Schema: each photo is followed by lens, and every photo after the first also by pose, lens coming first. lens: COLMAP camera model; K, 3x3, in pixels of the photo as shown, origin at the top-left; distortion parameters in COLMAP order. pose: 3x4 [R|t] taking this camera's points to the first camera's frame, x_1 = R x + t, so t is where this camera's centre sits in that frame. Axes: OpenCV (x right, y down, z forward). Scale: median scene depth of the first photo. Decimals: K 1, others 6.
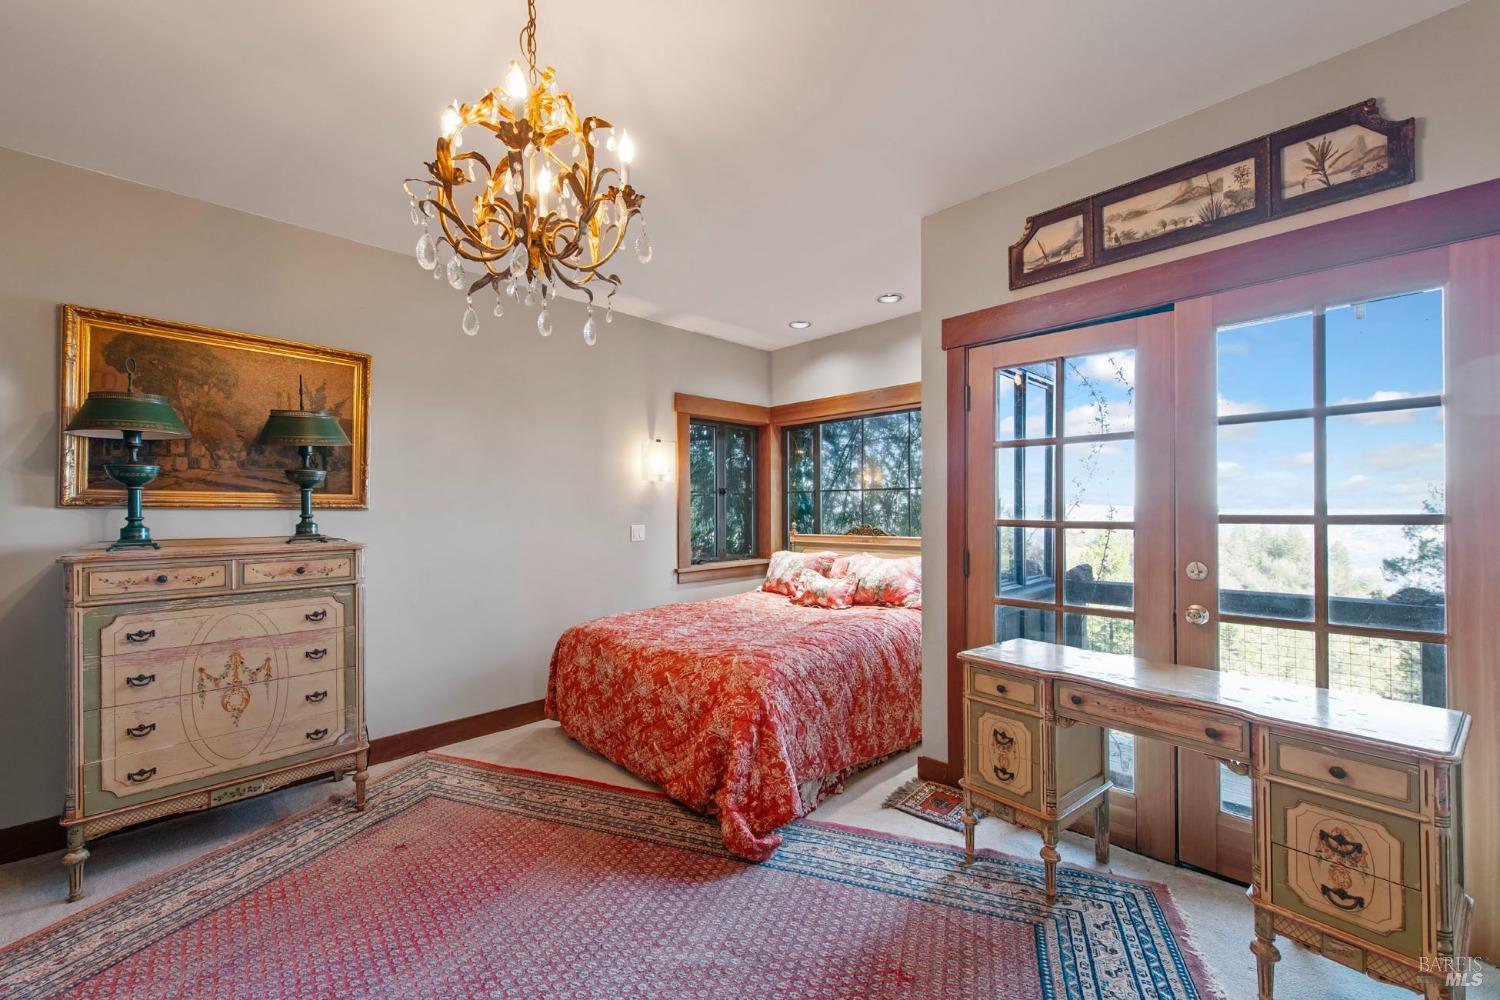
lens RADIAL K [[573.9, 0, 752.4], [0, 573.9, 506.9], [0, 0, 1]] dist [-0.014394, -0.000026]
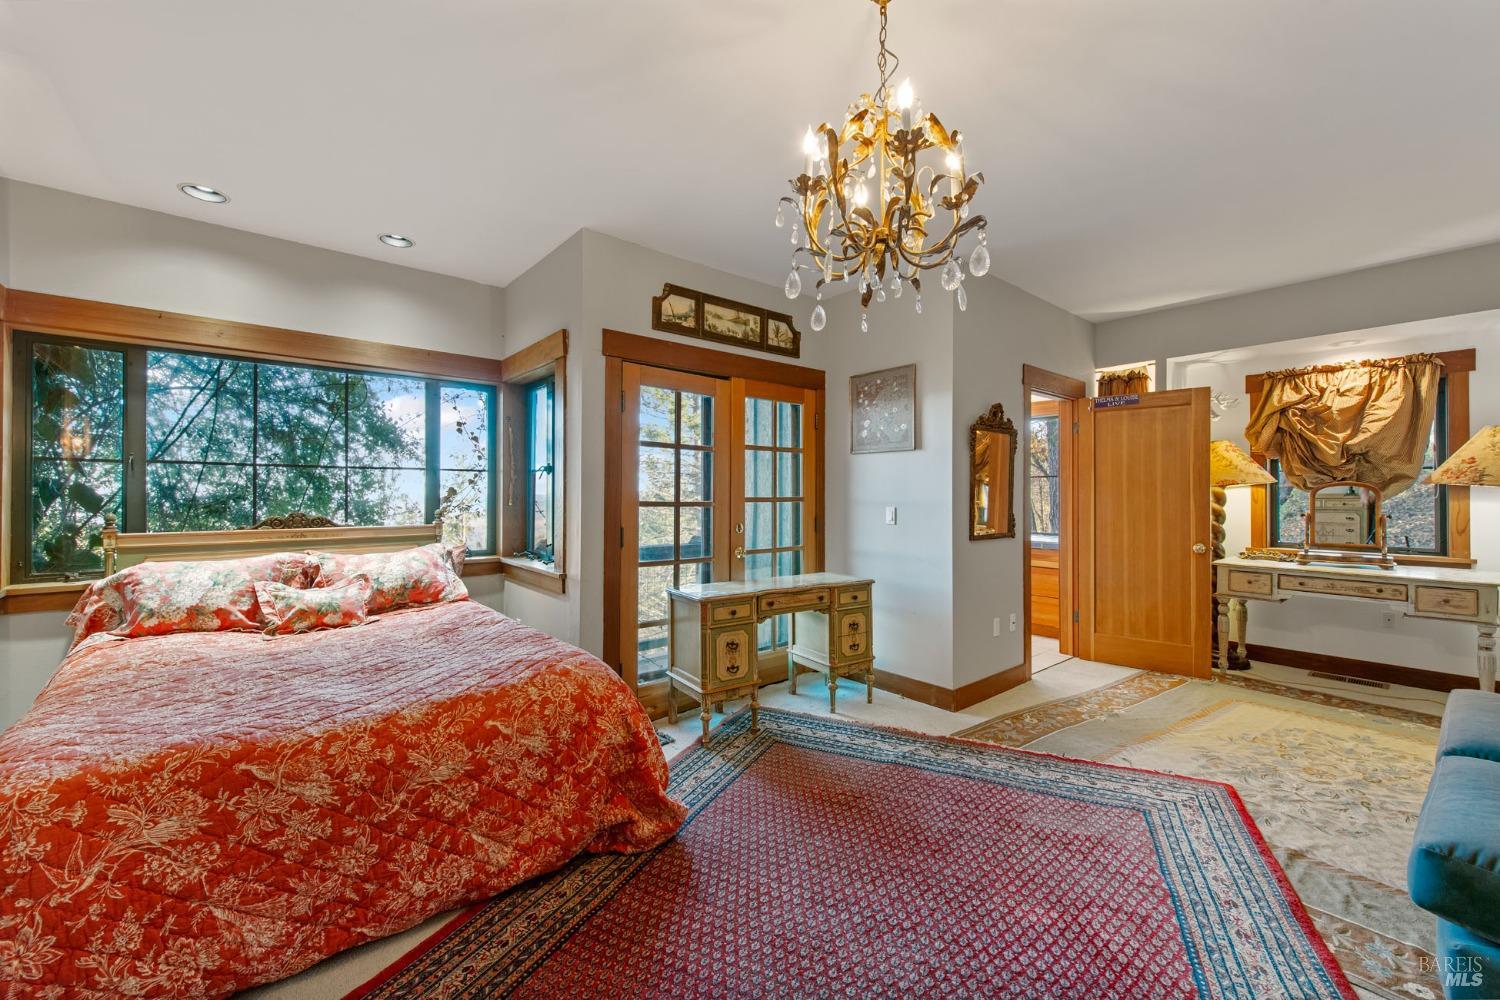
lens RADIAL K [[584.7, 0, 743.2], [0, 584.7, 489.1], [0, 0, 1]] dist [-0.020816, -0.000216]
pose [[0.094582, 0.020835, 0.995299, -0.884451], [-0.007373, 0.999768, -0.020228, 0.019882], [-0.995490, -0.005425, 0.094714, 0.670307]]
